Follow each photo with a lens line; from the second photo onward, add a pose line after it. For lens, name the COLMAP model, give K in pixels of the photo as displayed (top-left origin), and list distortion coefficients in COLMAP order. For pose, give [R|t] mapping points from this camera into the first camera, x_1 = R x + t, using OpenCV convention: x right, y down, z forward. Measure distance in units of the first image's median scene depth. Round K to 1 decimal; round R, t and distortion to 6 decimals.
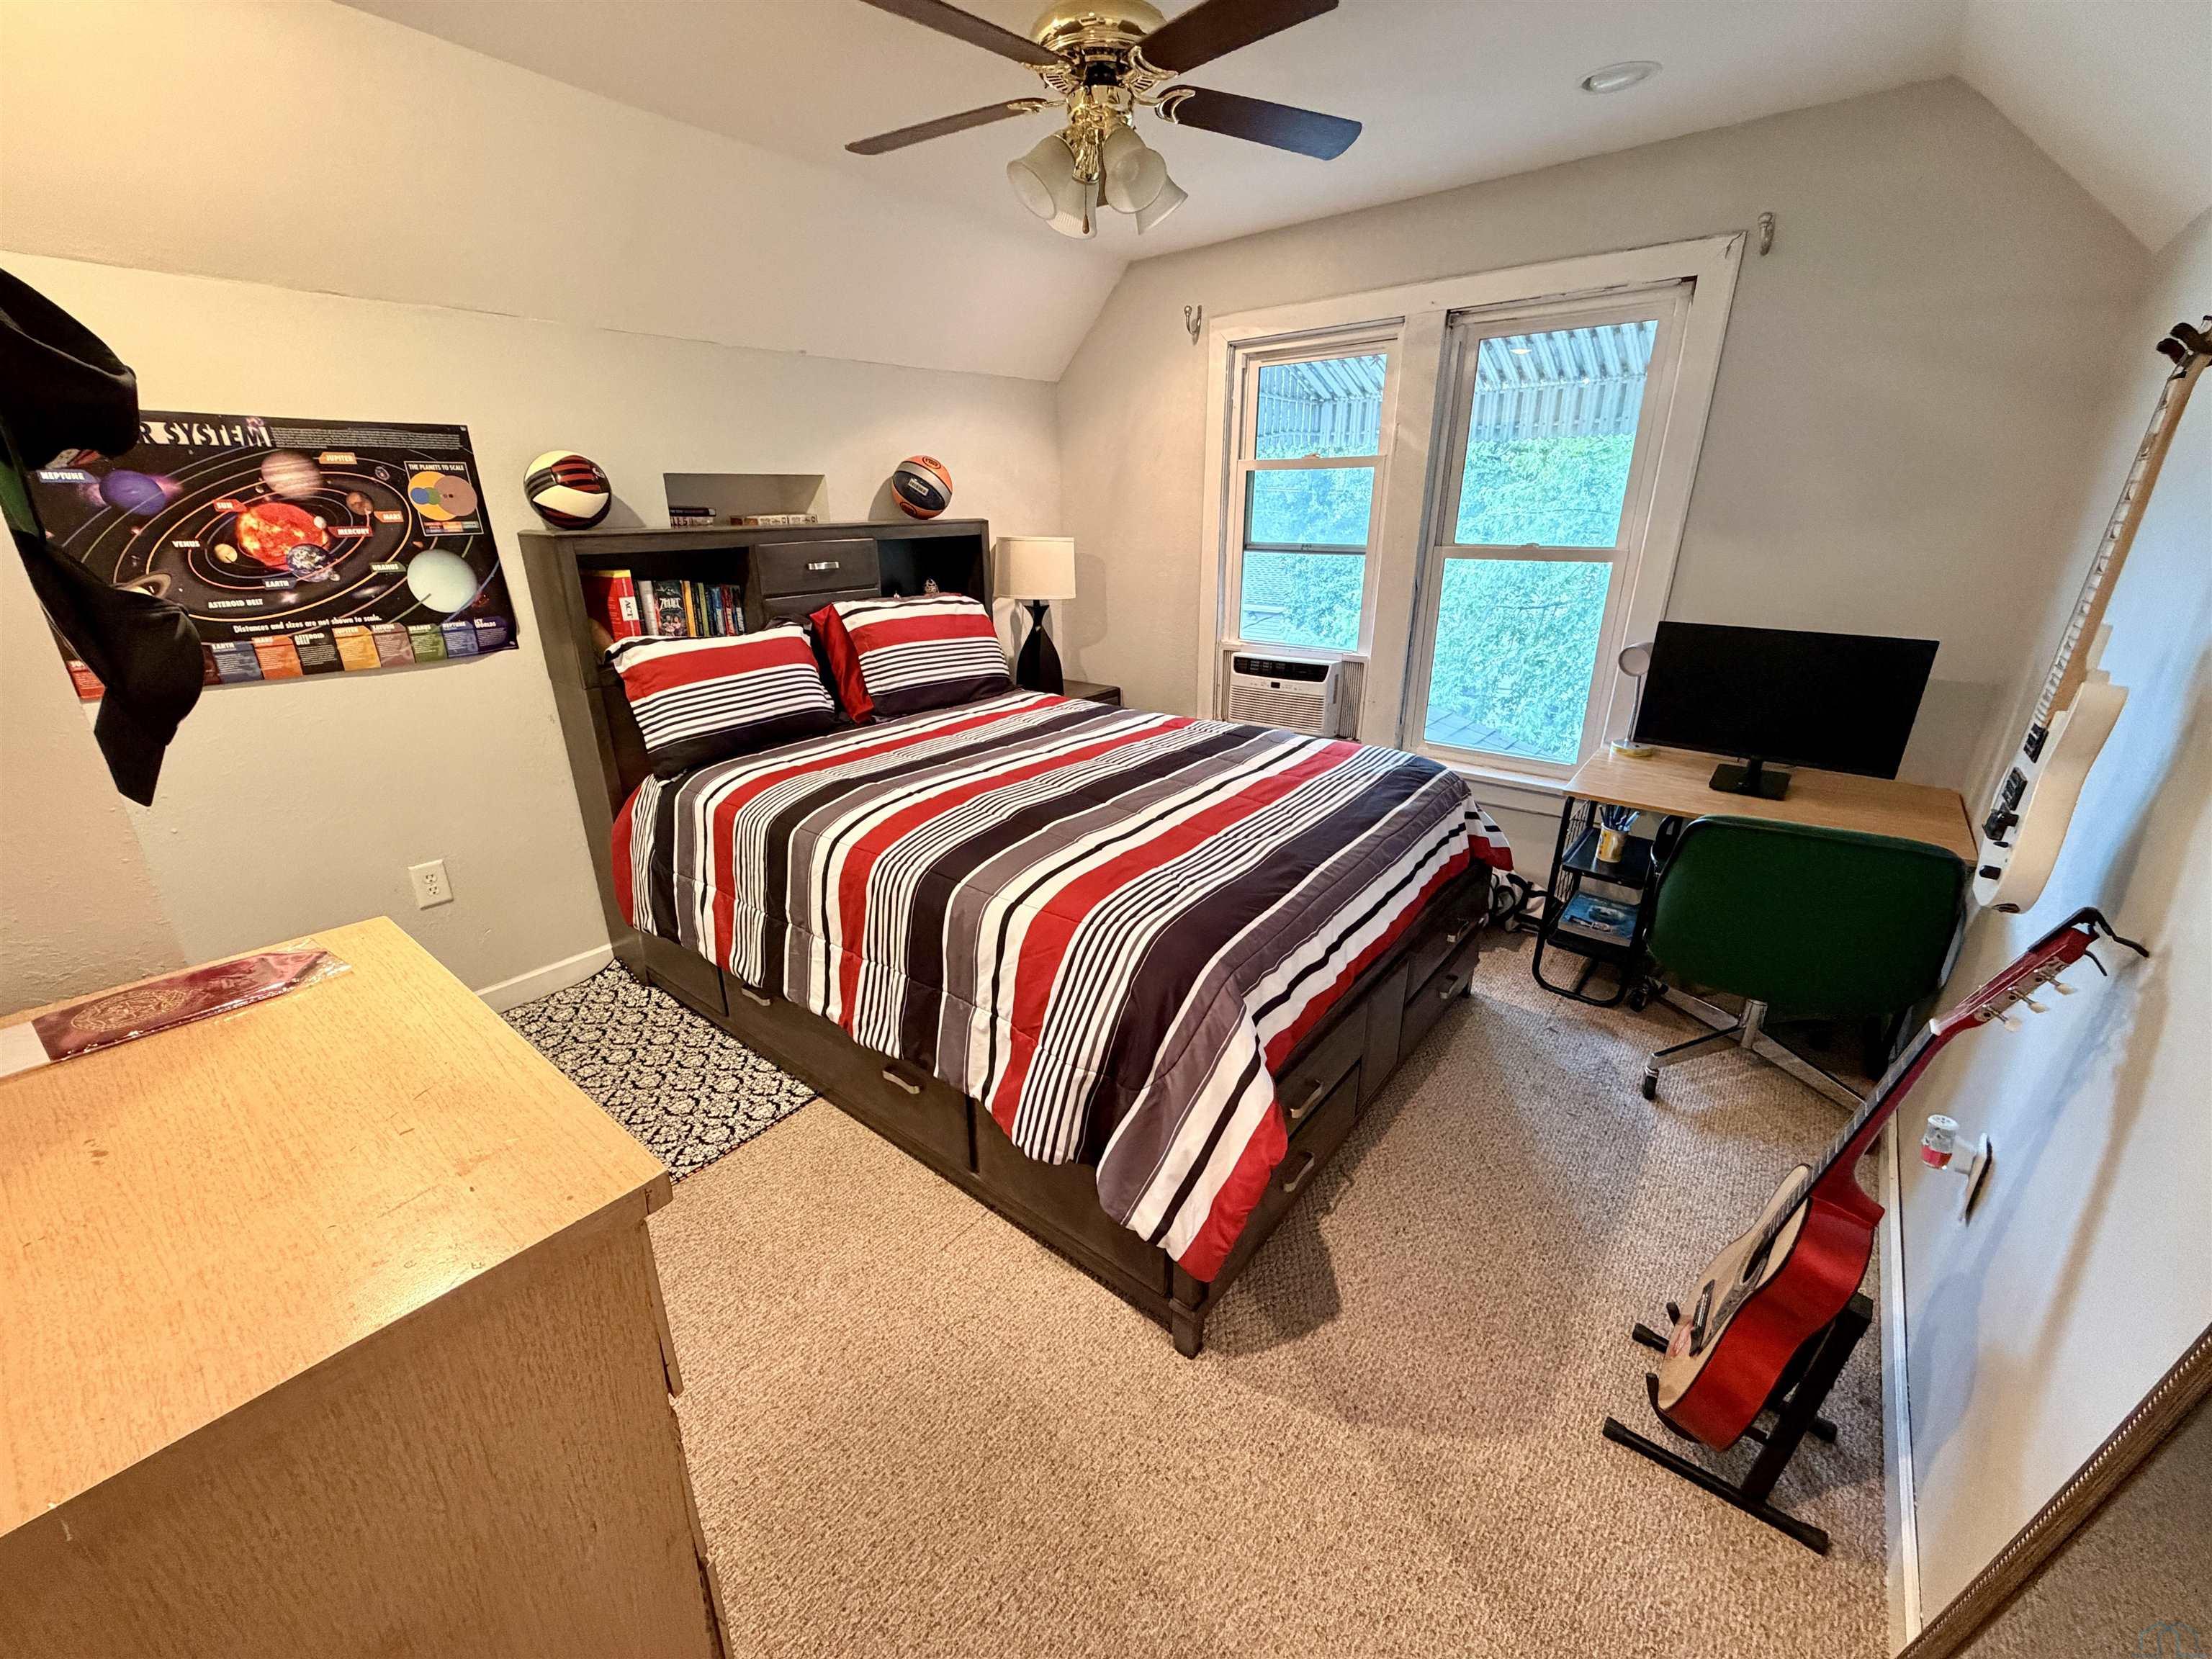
lens RADIAL K [[883.8, 0, 1098.8], [0, 883.8, 827.1], [0, 0, 1]] dist [0.002464, -0.000132]
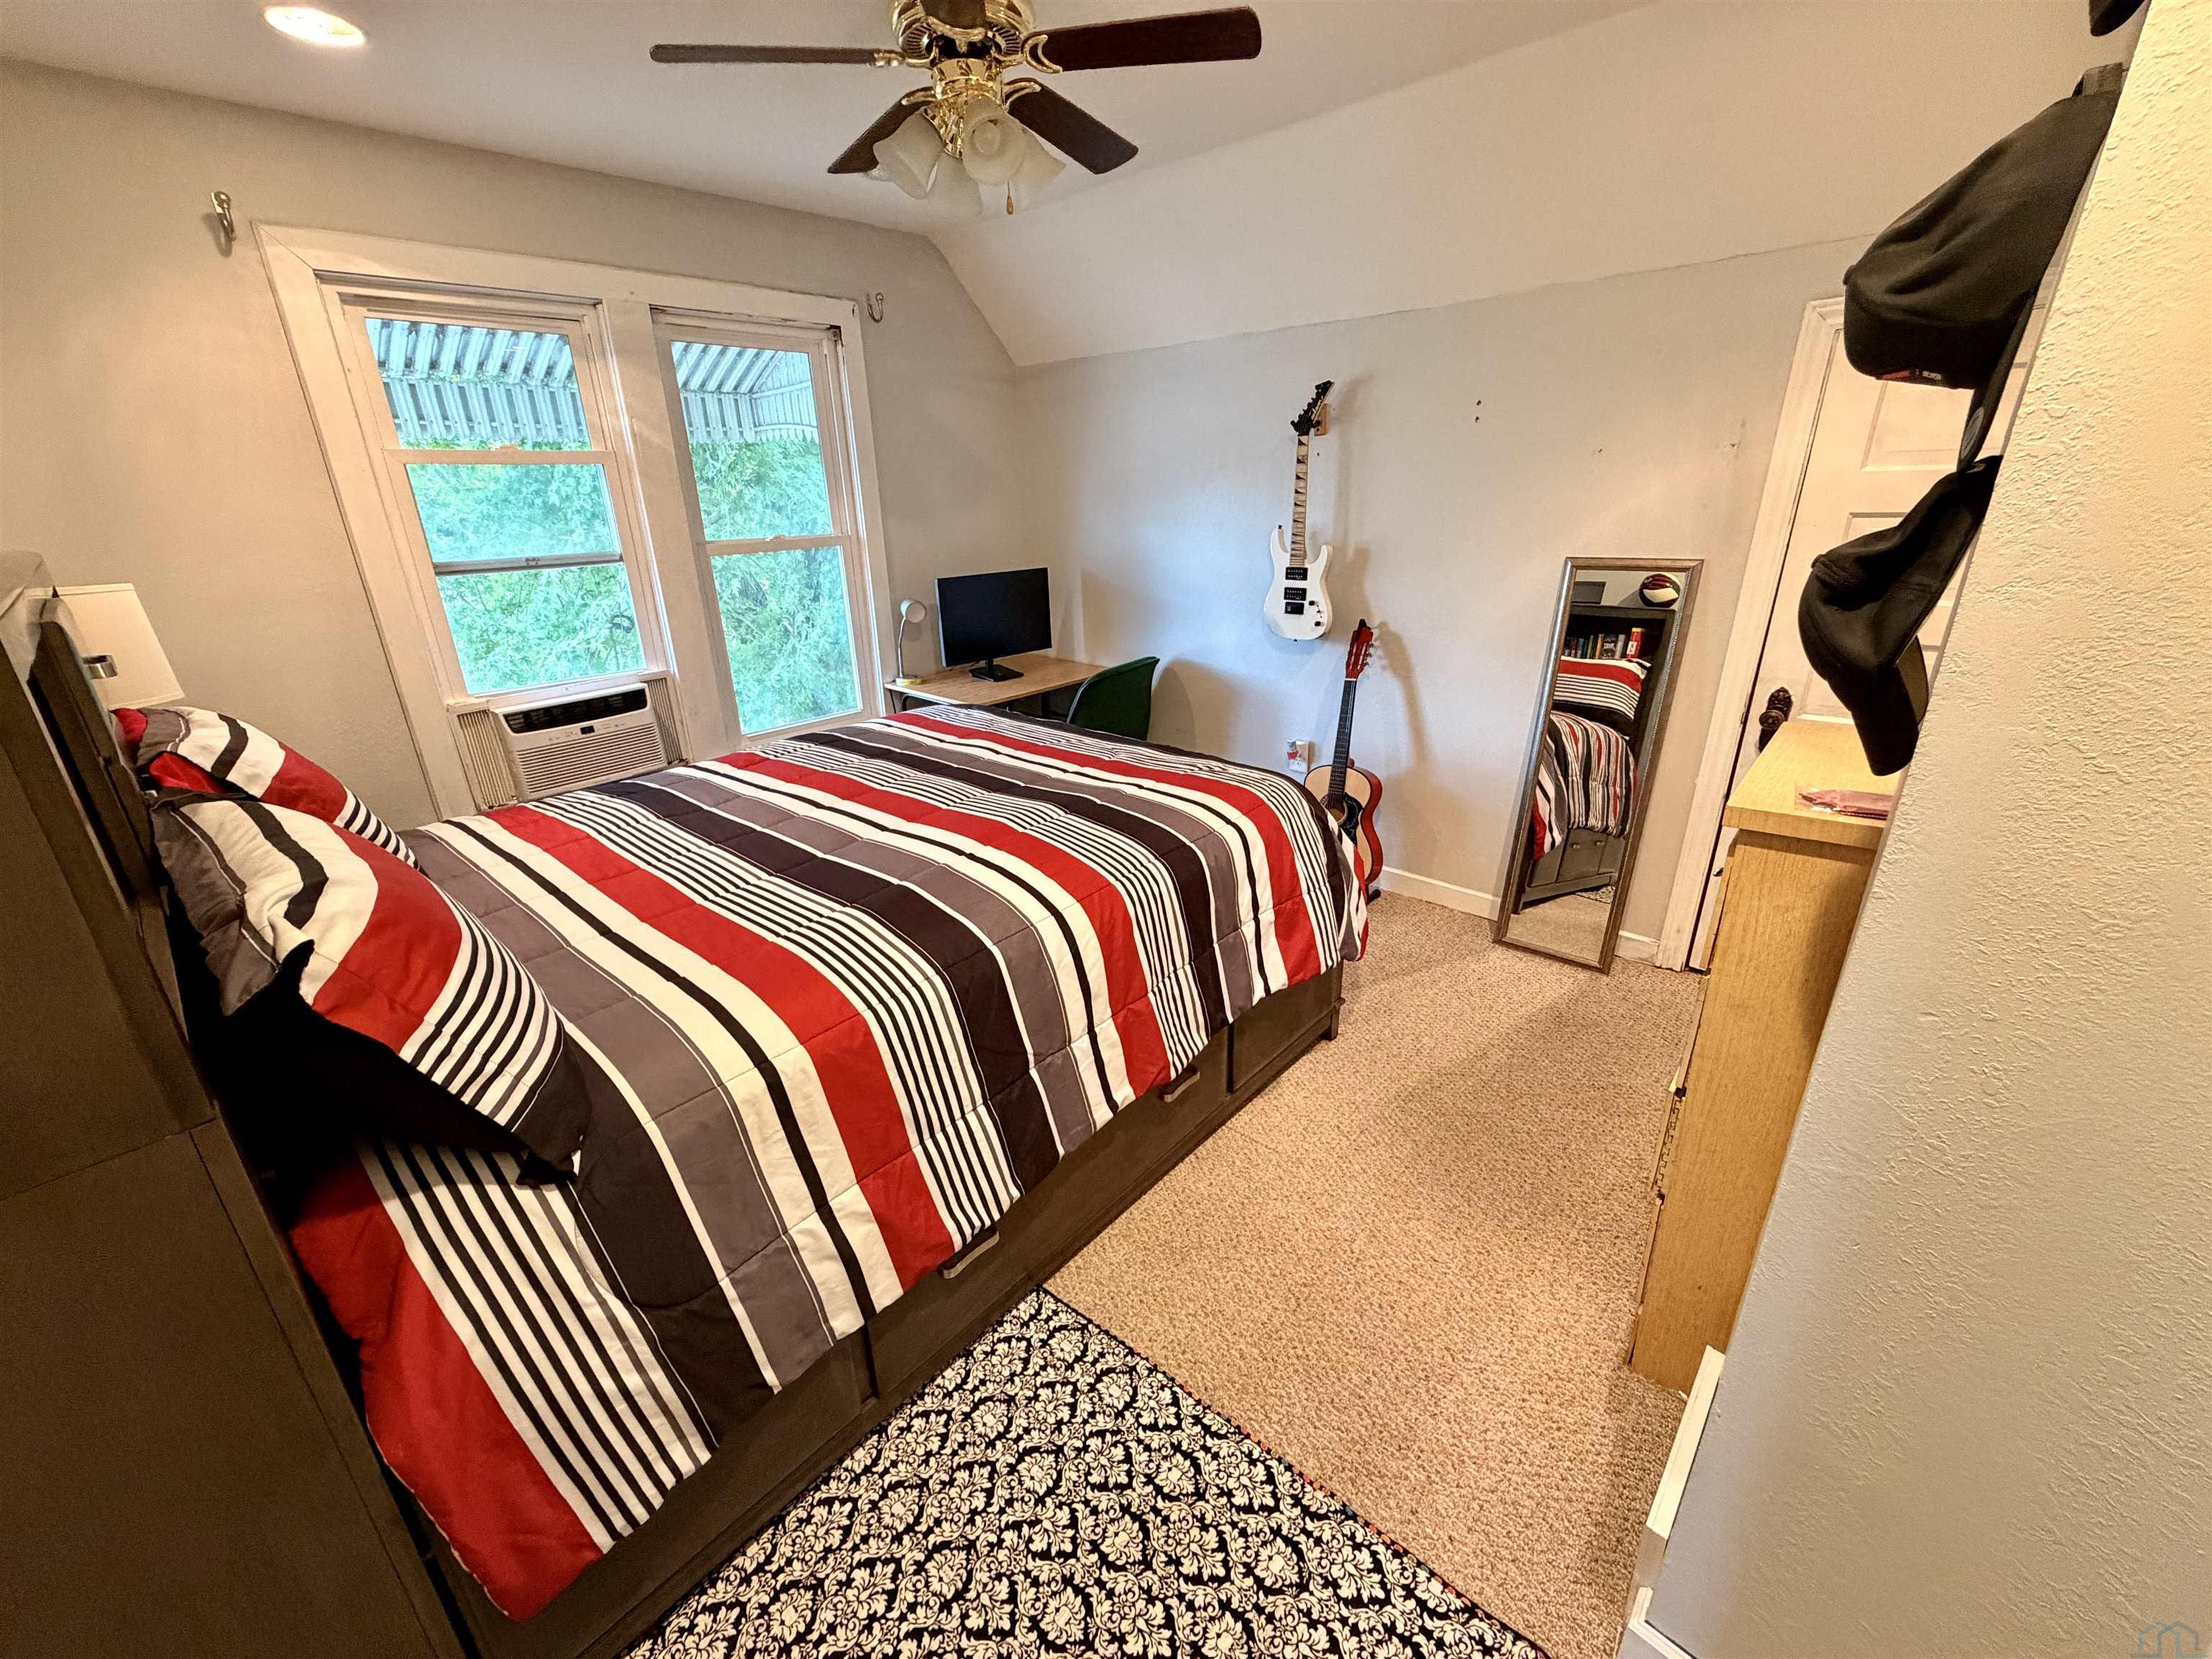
lens RADIAL K [[883.8, 0, 1098.8], [0, 883.8, 827.1], [0, 0, 1]] dist [0.002464, -0.000132]
pose [[0.062936, -0.351899, 0.933920, -0.699497], [0.374772, 0.875624, 0.304678, -0.192957], [-0.924978, 0.330832, 0.186990, 0.555895]]
